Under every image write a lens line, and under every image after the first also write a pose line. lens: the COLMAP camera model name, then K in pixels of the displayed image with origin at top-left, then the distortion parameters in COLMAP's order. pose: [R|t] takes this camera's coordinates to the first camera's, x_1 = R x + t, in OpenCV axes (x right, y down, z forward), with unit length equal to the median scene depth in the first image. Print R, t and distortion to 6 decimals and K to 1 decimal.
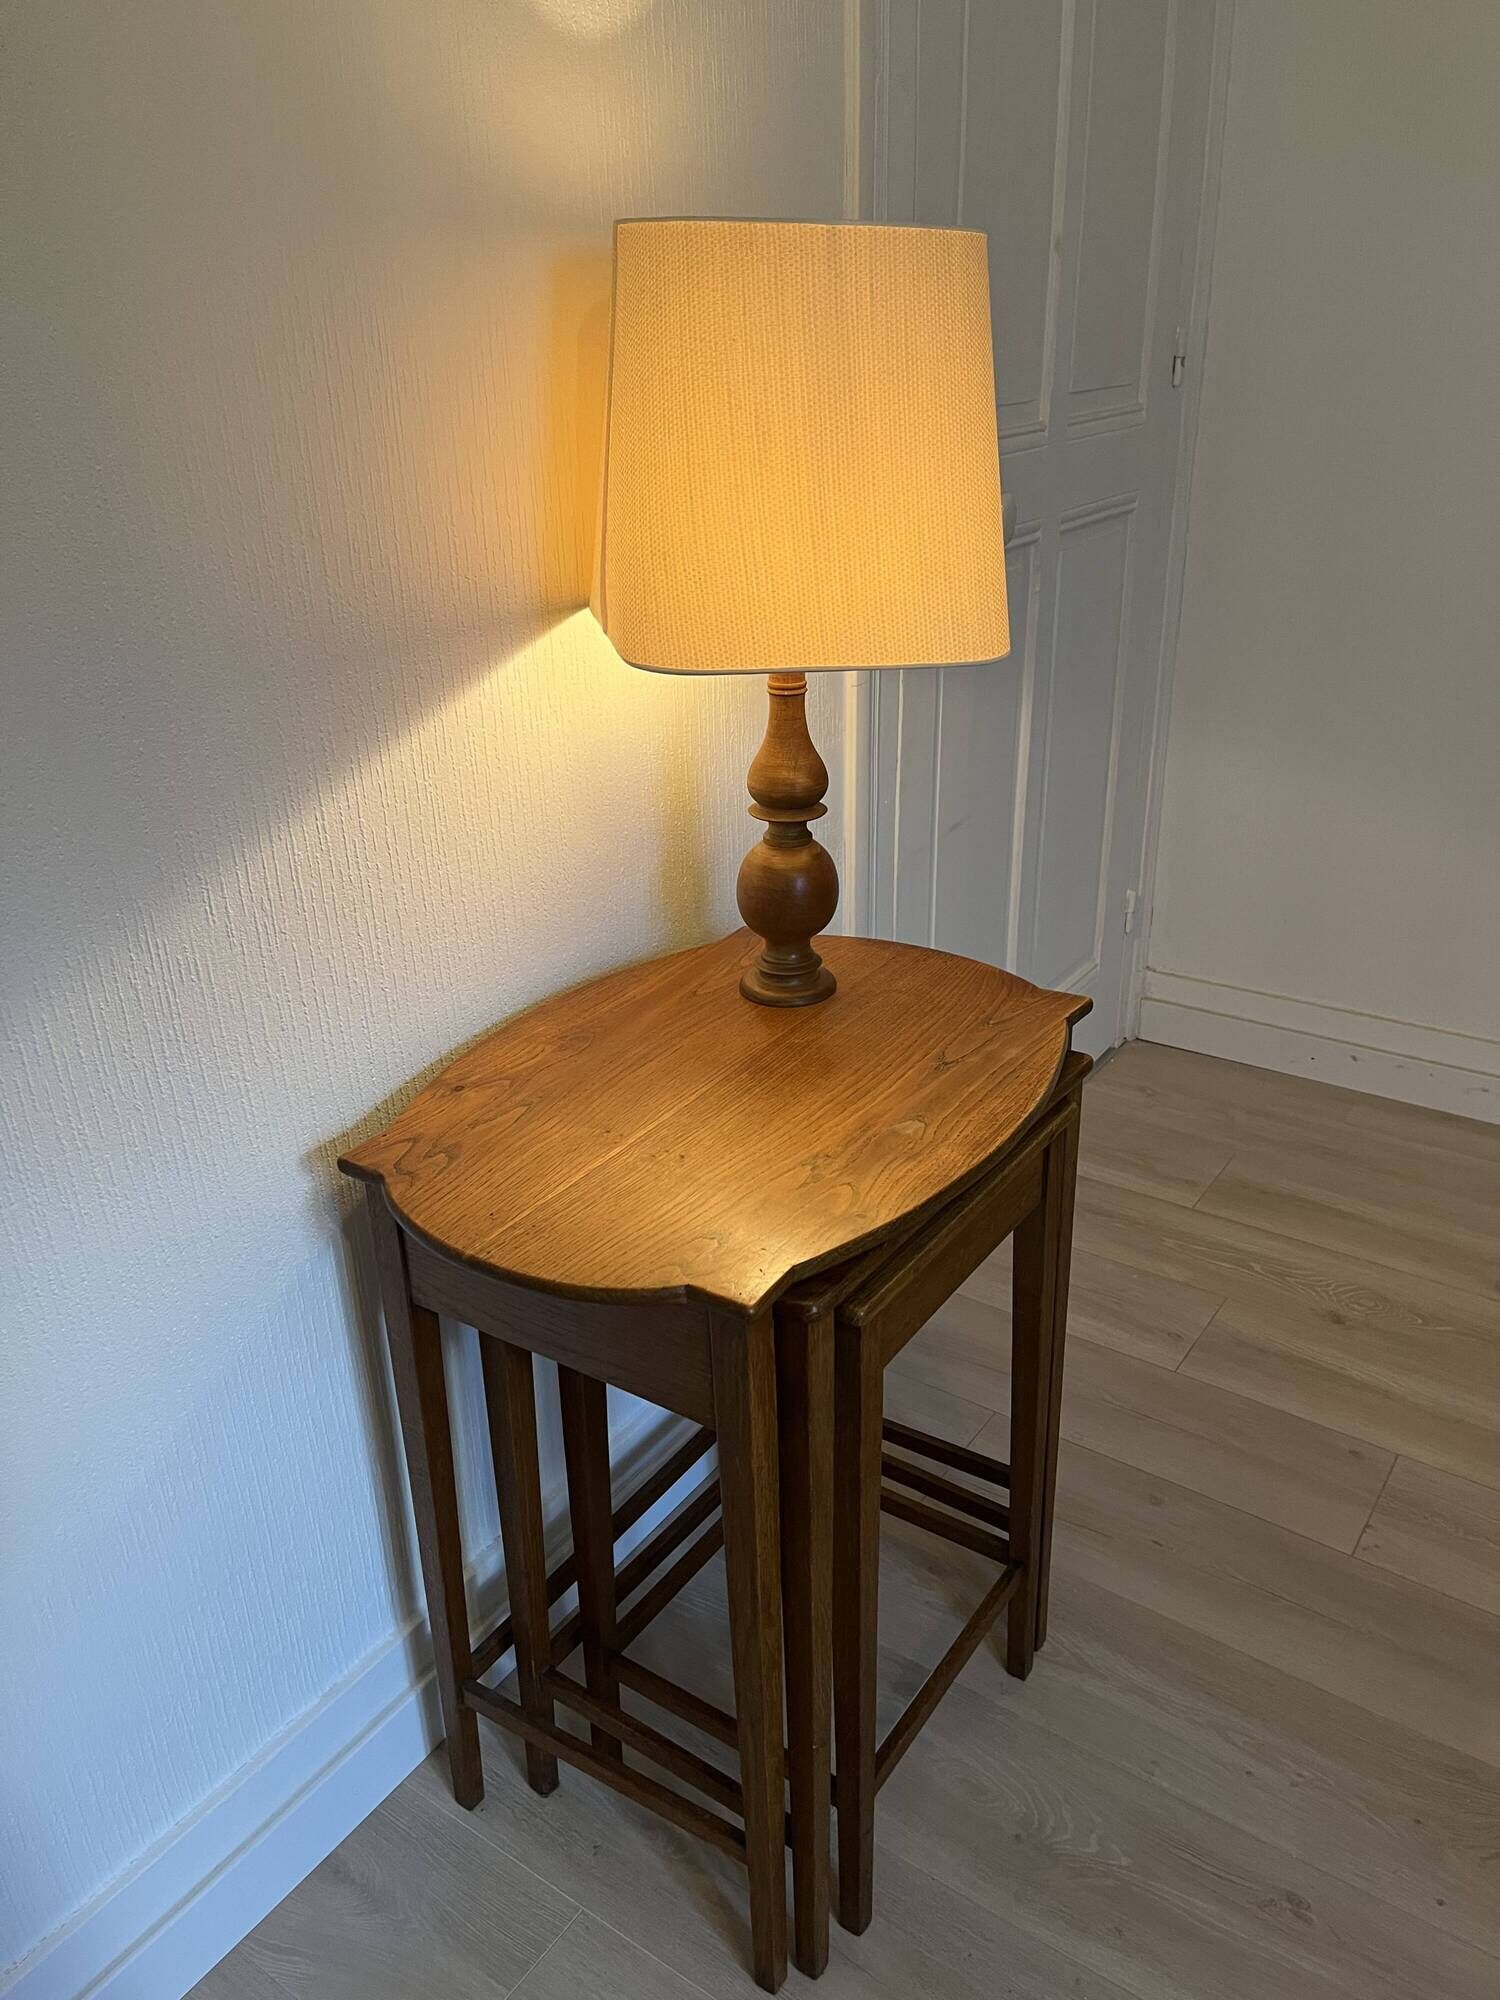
lens RADIAL K [[1526.2, 0, 752.2], [0, 1526.2, 1004.5], [0, 0, 1]] dist [0.067909, -0.101069]
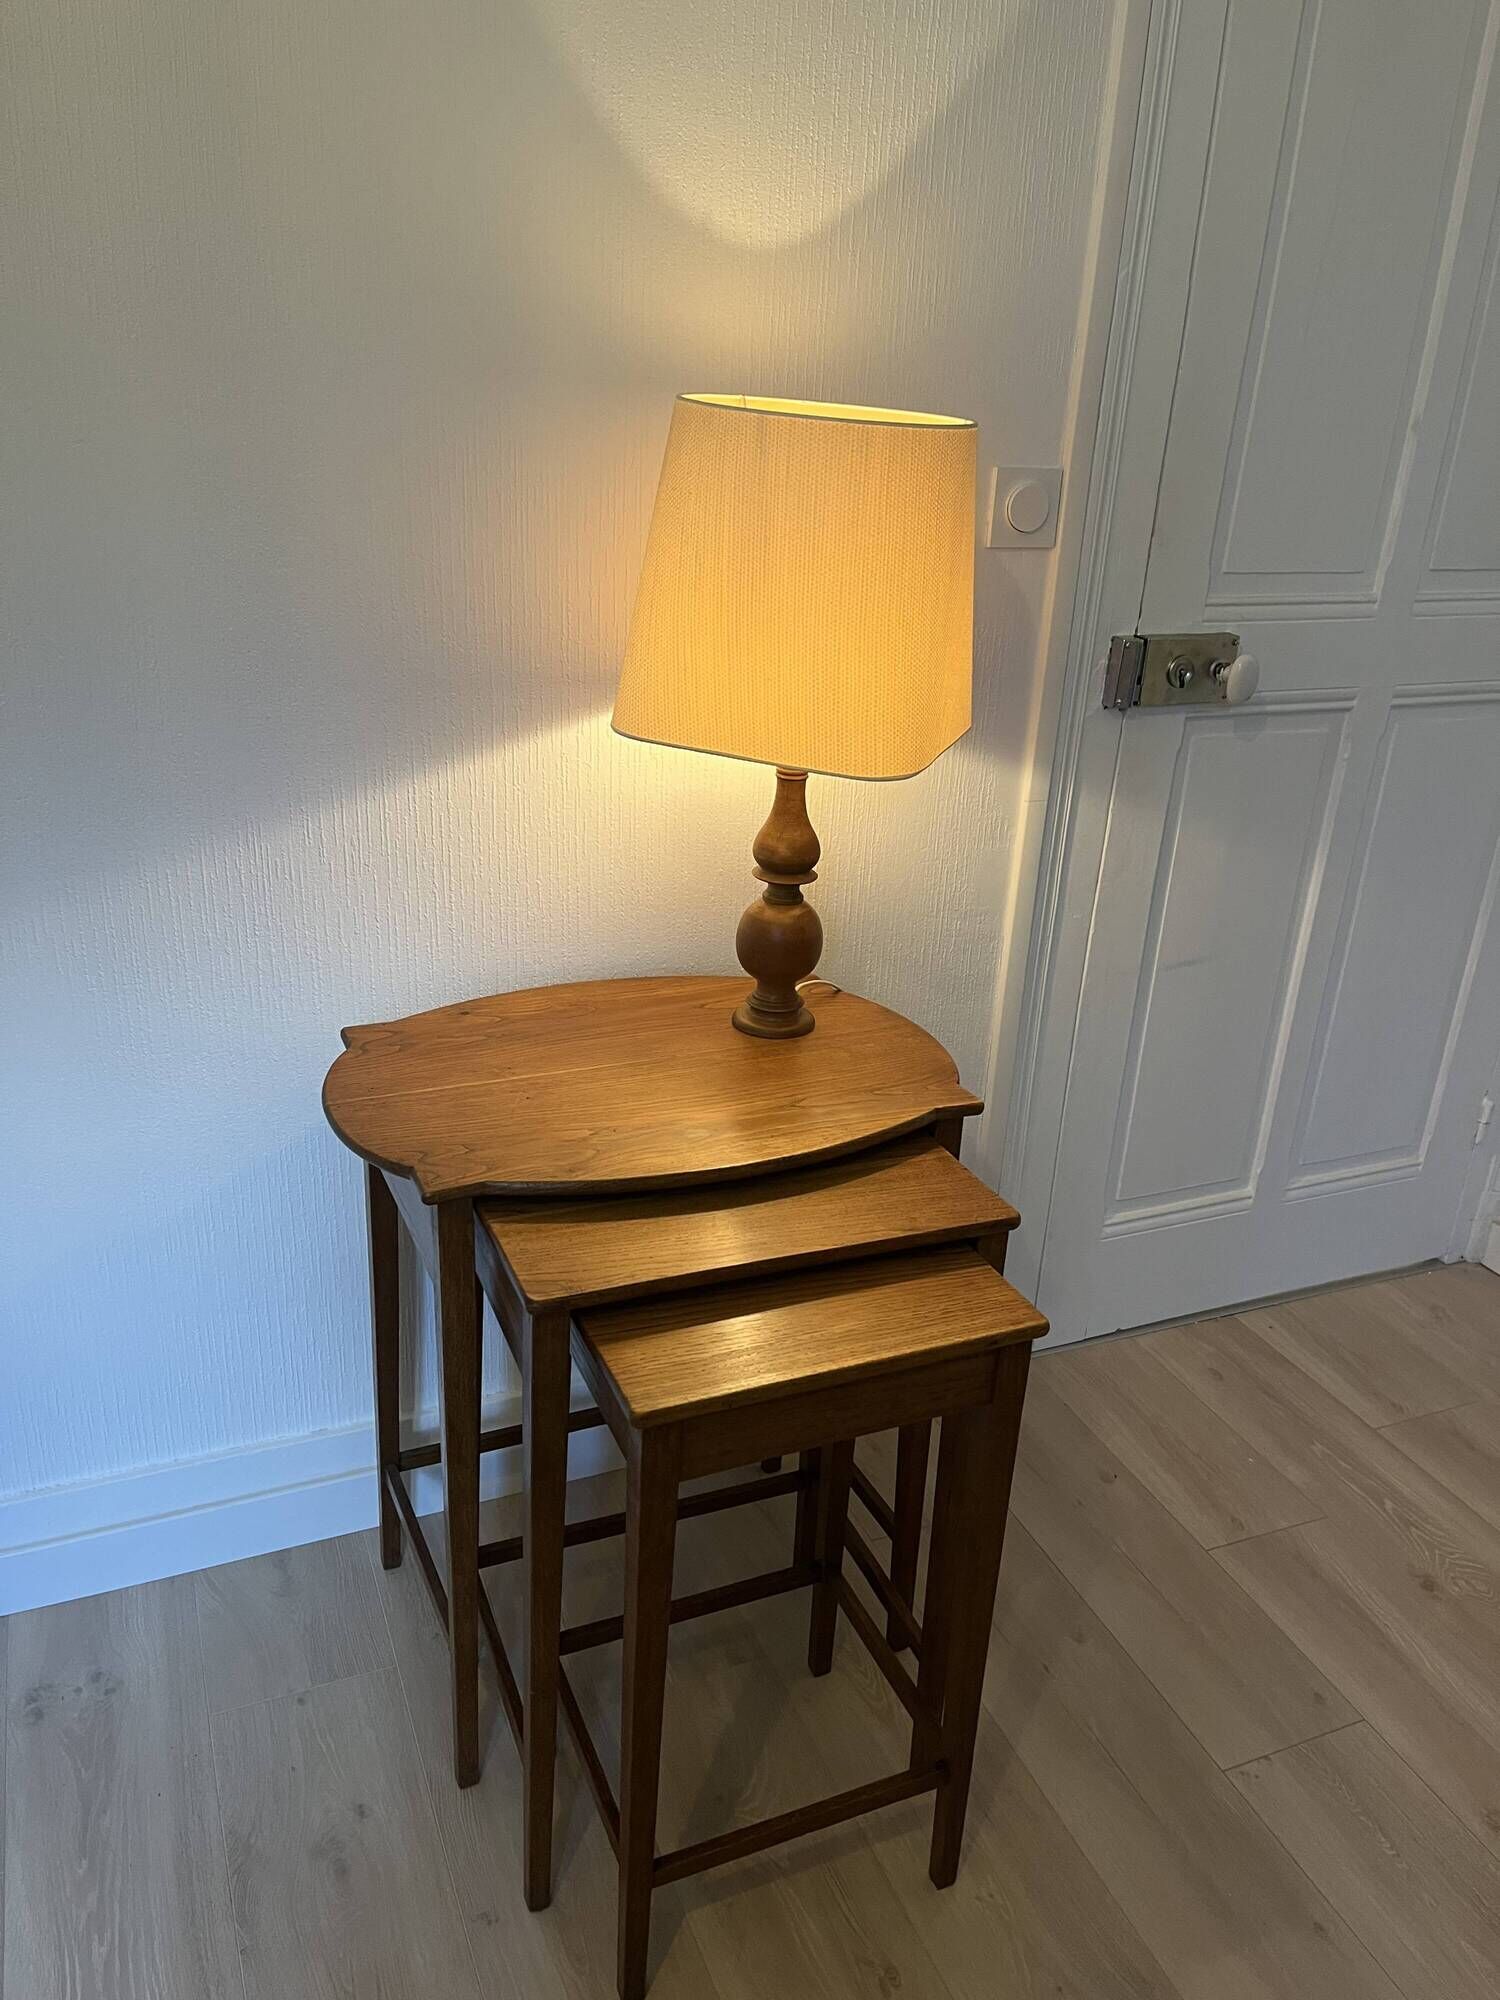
lens RADIAL K [[1526.2, 0, 748.7], [0, 1526.2, 998.0], [0, 0, 1]] dist [0.067909, -0.101069]
pose [[0.843220, 0.263155, -0.468753, 0.571365], [-0.286286, 0.957874, 0.022756, -0.052457], [0.454994, 0.115009, 0.883036, -0.051935]]
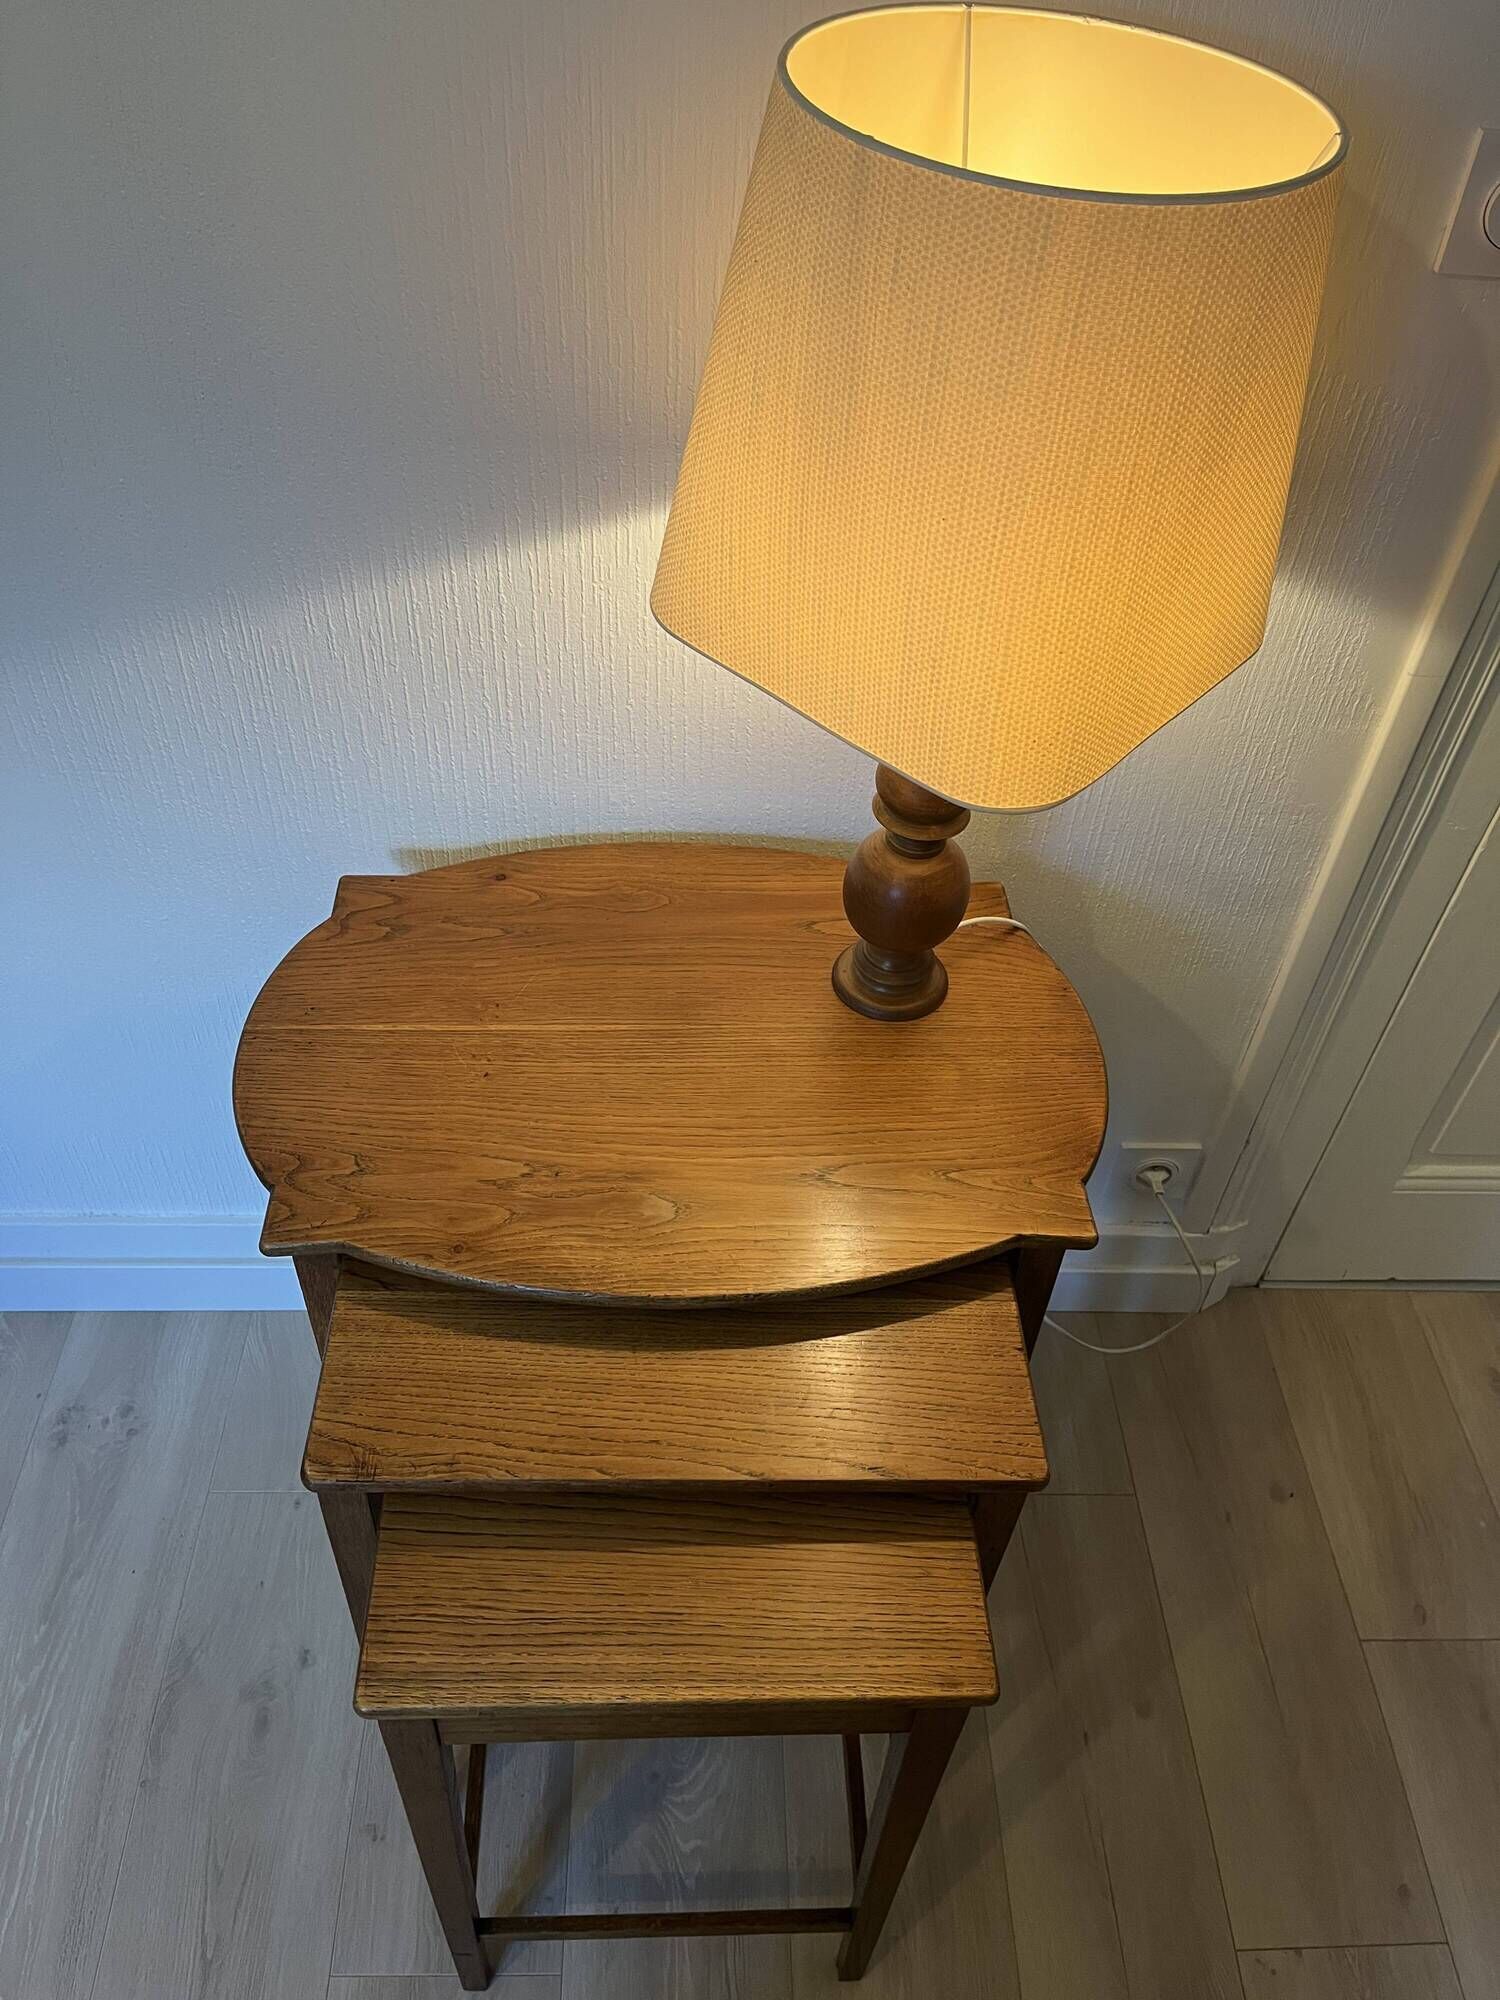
lens RADIAL K [[1526.2, 0, 750.8], [0, 1526.2, 1001.4], [0, 0, 1]] dist [0.067909, -0.101069]
pose [[0.593024, 0.606025, -0.530147, 0.448041], [-0.395890, 0.792790, 0.463416, -0.376697], [0.701137, -0.064937, 0.710063, 0.352557]]
